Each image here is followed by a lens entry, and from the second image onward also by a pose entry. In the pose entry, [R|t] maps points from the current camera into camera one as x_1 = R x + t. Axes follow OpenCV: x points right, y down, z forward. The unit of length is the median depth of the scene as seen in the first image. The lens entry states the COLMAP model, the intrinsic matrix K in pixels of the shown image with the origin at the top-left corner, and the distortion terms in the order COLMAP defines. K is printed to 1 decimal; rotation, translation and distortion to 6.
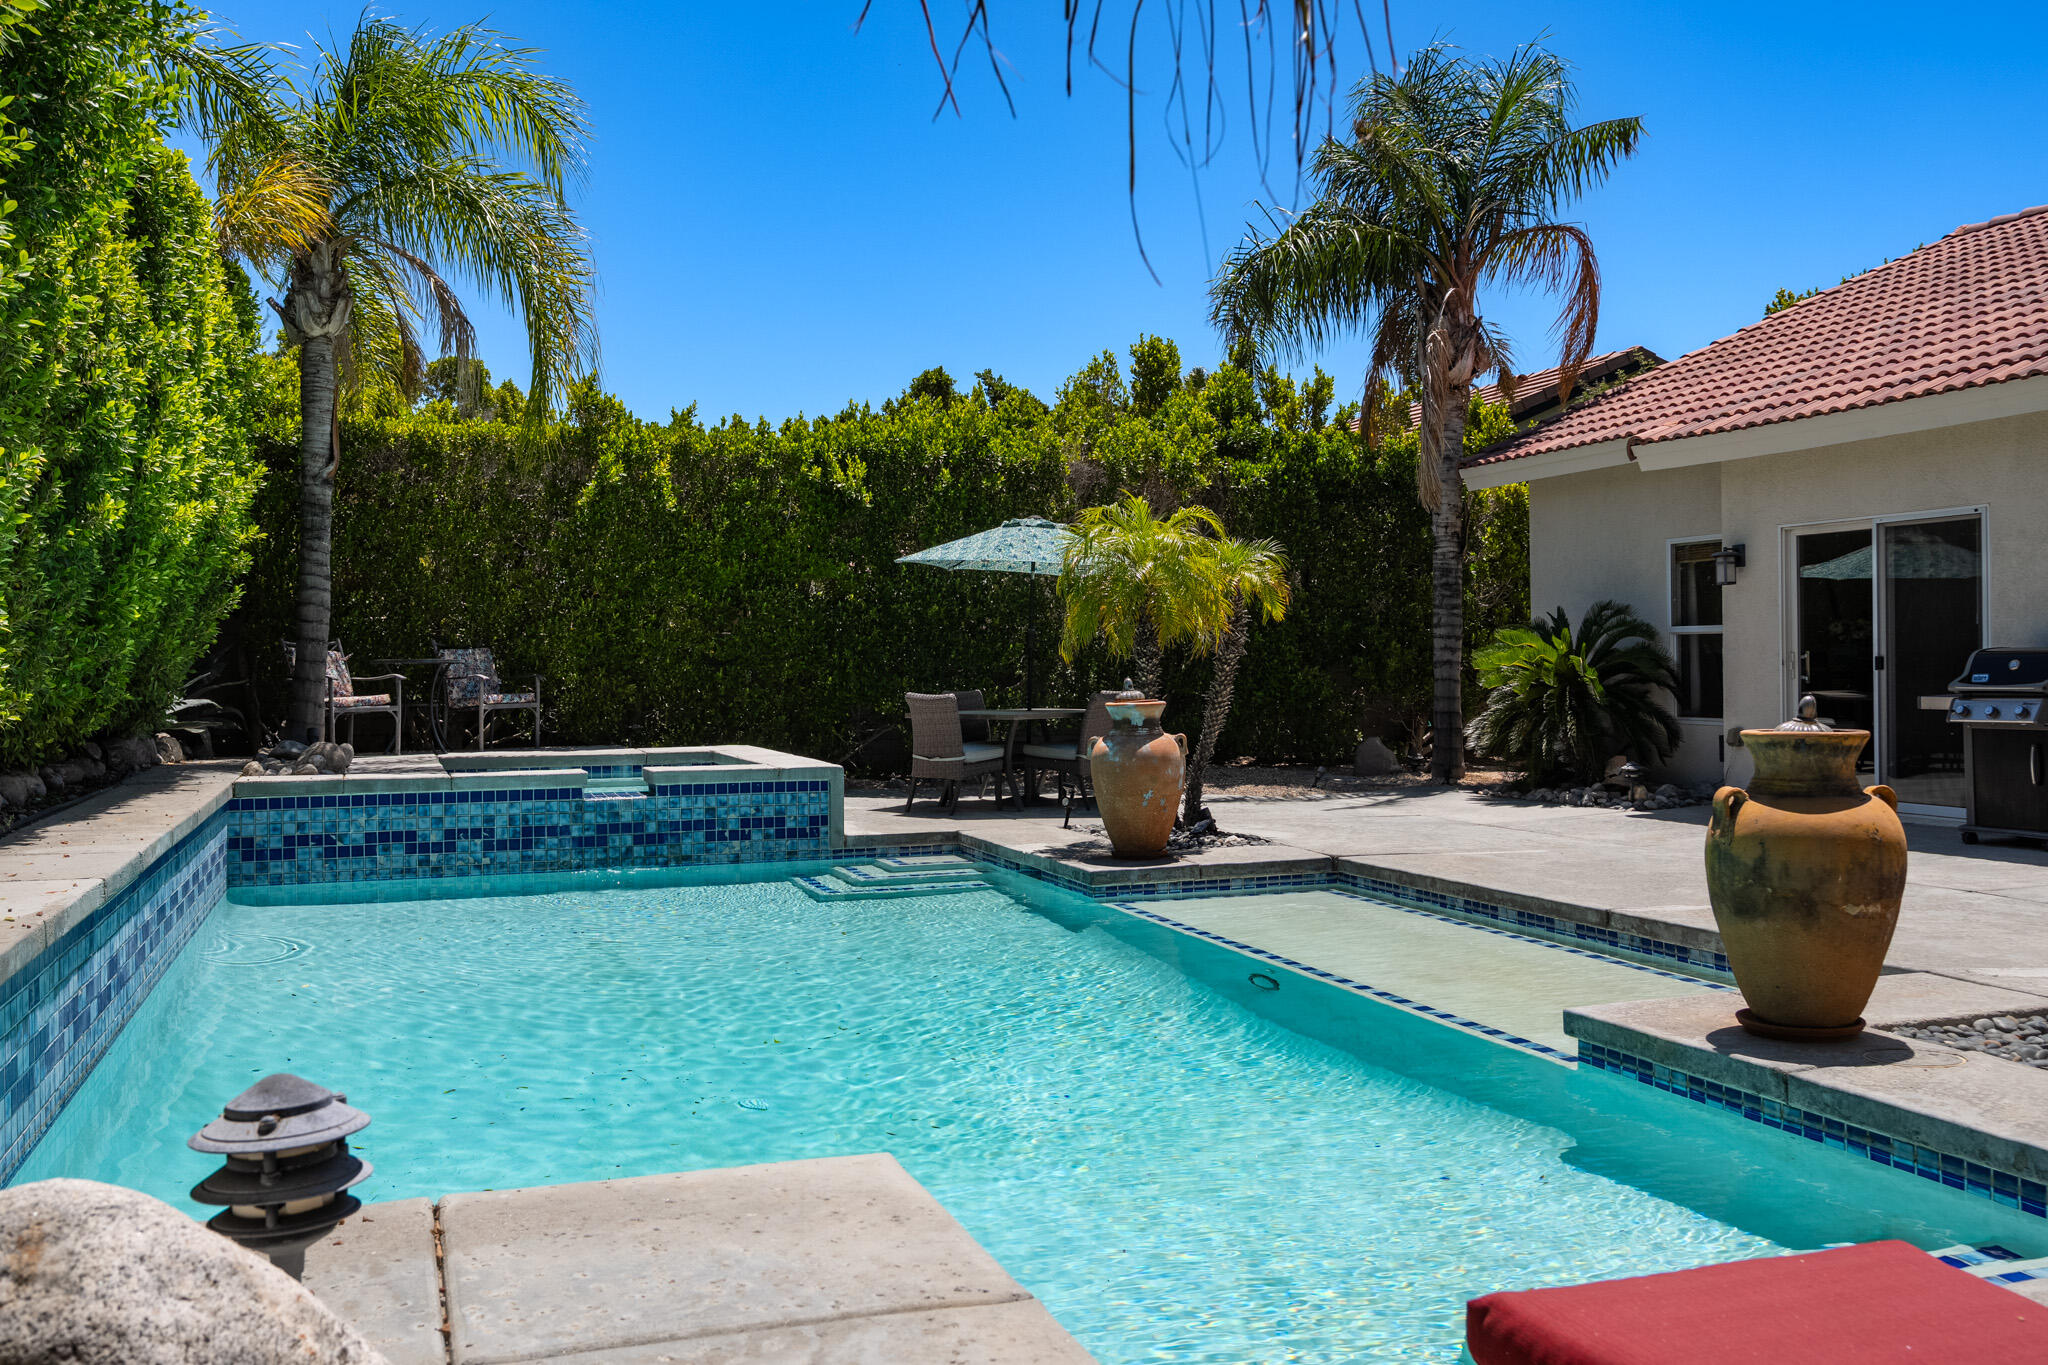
lens RADIAL K [[1781.8, 0, 1024.6], [0, 1781.8, 677.9], [0, 0, 1]] dist [0.002775, -0.001455]
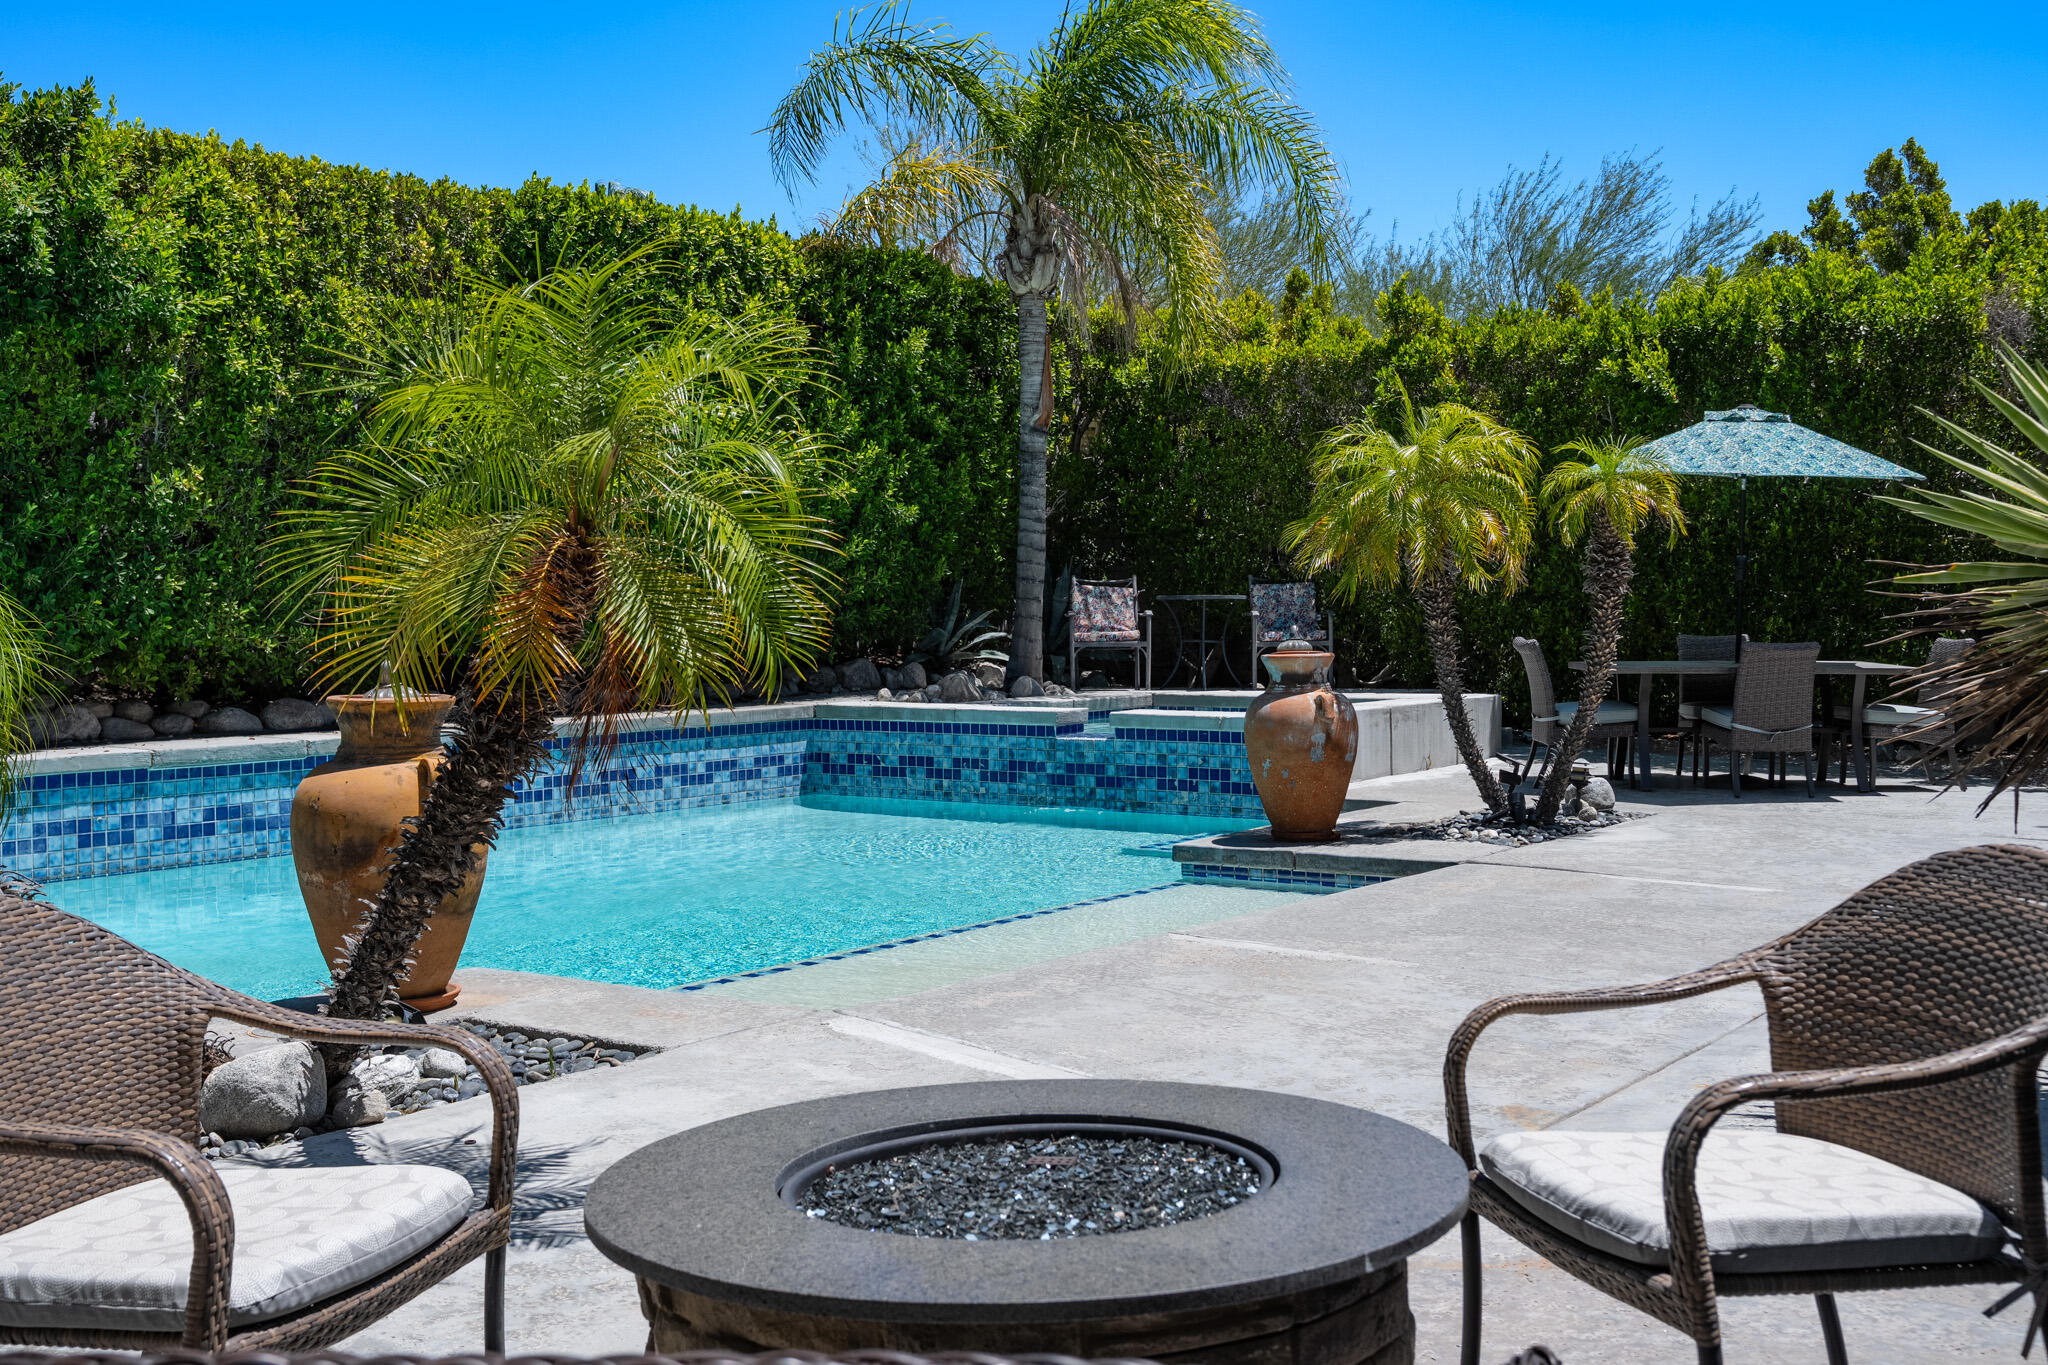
lens RADIAL K [[2208.5, 0, 1023.9], [0, 2208.5, 682.1], [0, 0, 1]] dist [-0.001326, 0.000000]
pose [[0.572129, 0.034275, -0.819447, 0.777207], [-0.002199, 0.999187, 0.040257, -0.014209], [0.820160, -0.021230, 0.571740, 0.268990]]
